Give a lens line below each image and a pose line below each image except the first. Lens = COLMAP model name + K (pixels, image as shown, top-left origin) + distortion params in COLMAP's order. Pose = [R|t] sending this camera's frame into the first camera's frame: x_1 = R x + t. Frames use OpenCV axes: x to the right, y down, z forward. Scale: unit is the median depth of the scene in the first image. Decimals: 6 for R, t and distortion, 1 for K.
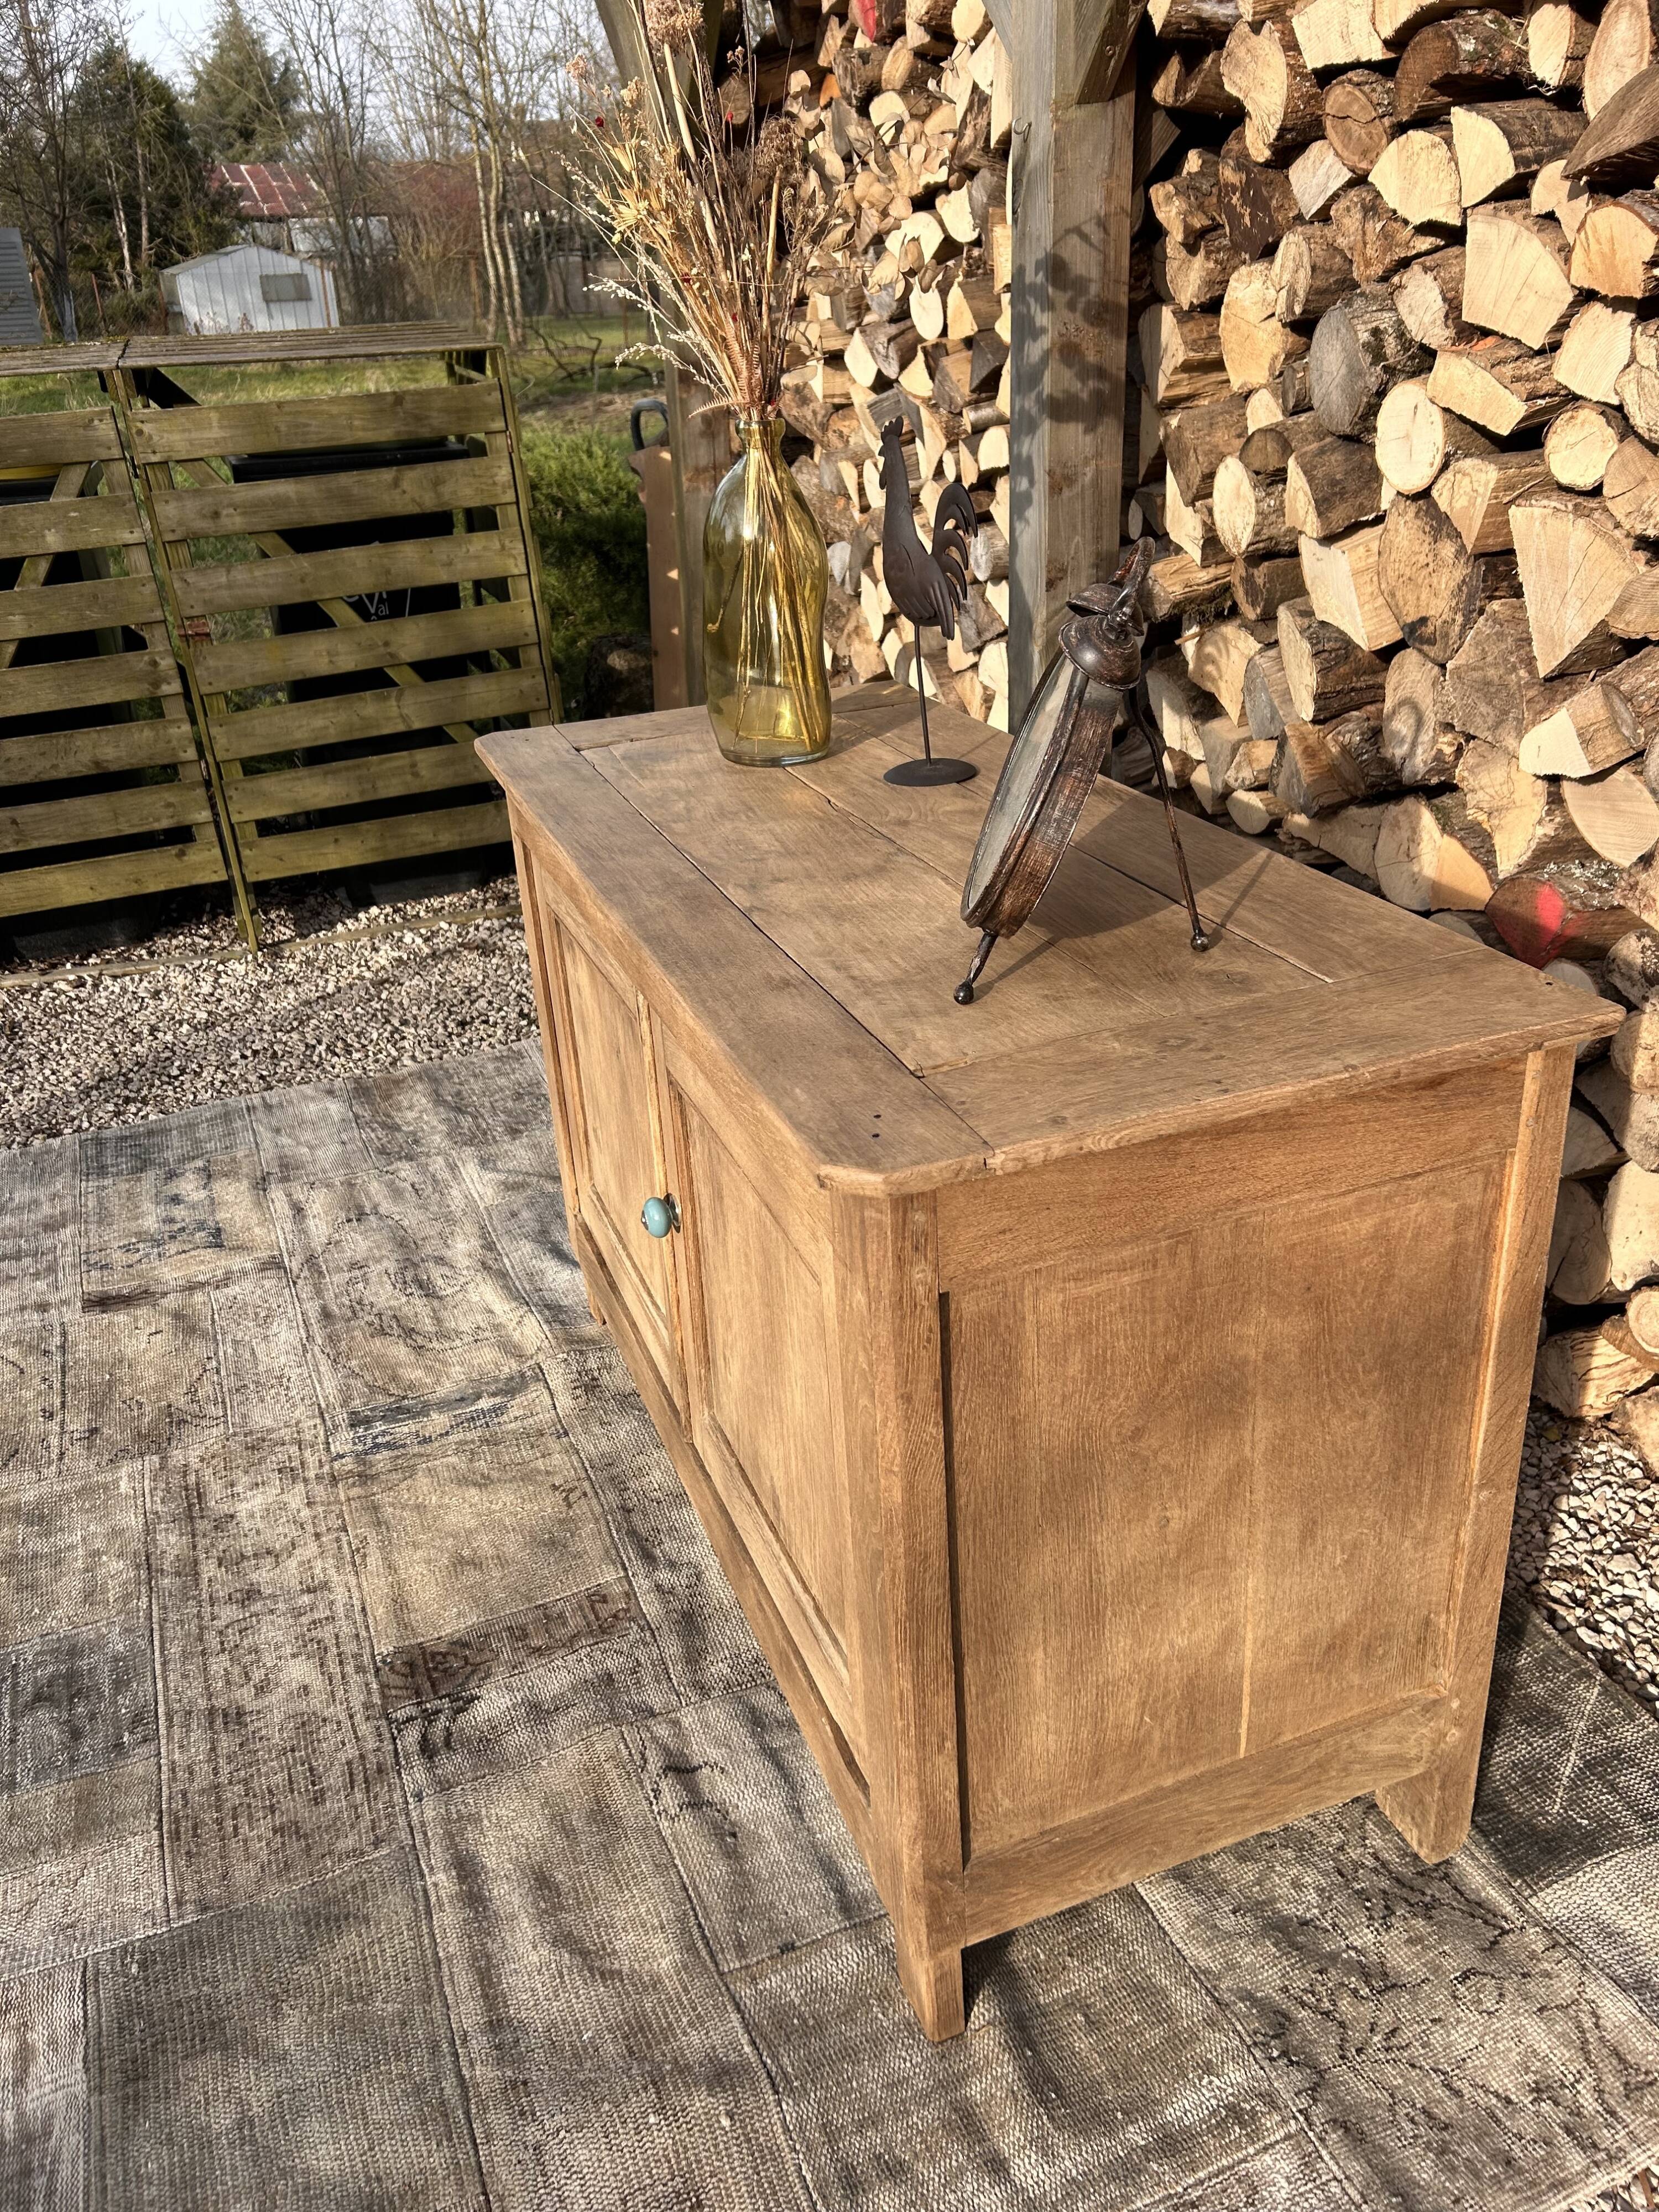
lens RADIAL K [[1669.1, 0, 843.8], [0, 1669.1, 1092.8], [0, 0, 1]] dist [0.051634, -0.058328]
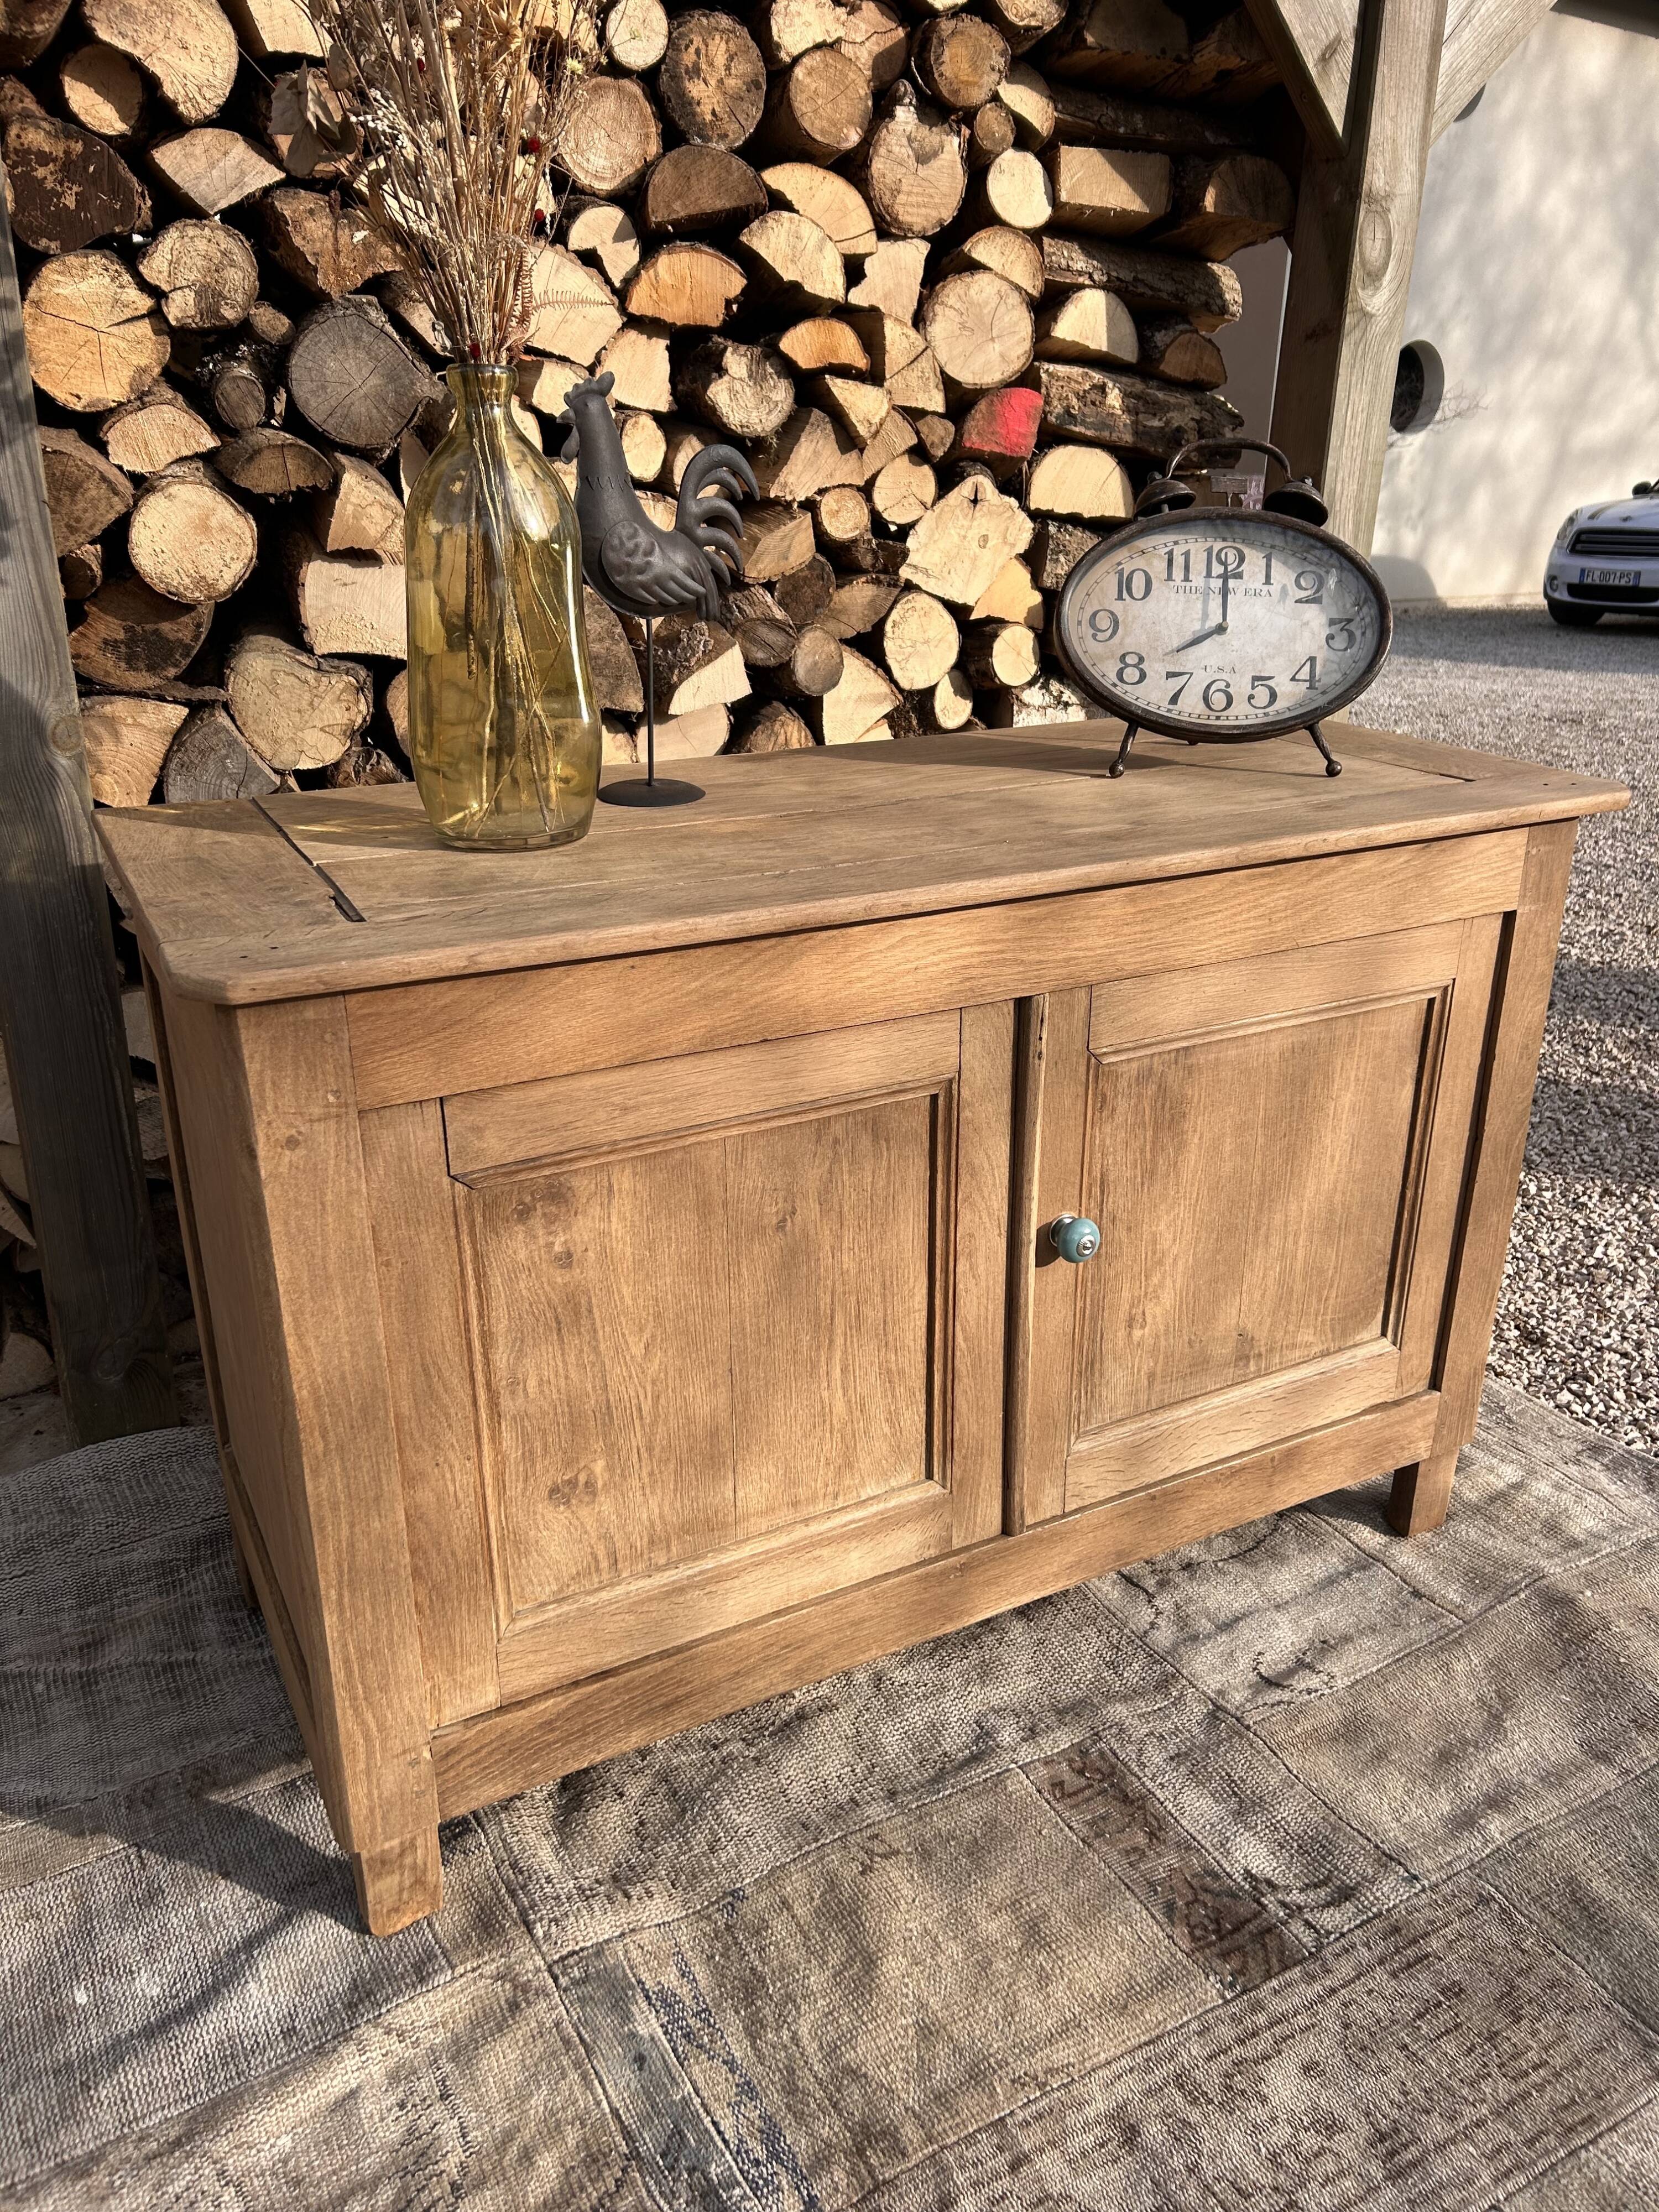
lens RADIAL K [[1667.2, 0, 842.4], [0, 1667.2, 1110.2], [0, 0, 1]] dist [0.049027, -0.052481]
pose [[-0.120774, -0.323254, 0.938574, -0.777274], [0.431250, 0.834527, 0.342911, -0.291637], [-0.894113, 0.446175, 0.038614, 0.902449]]
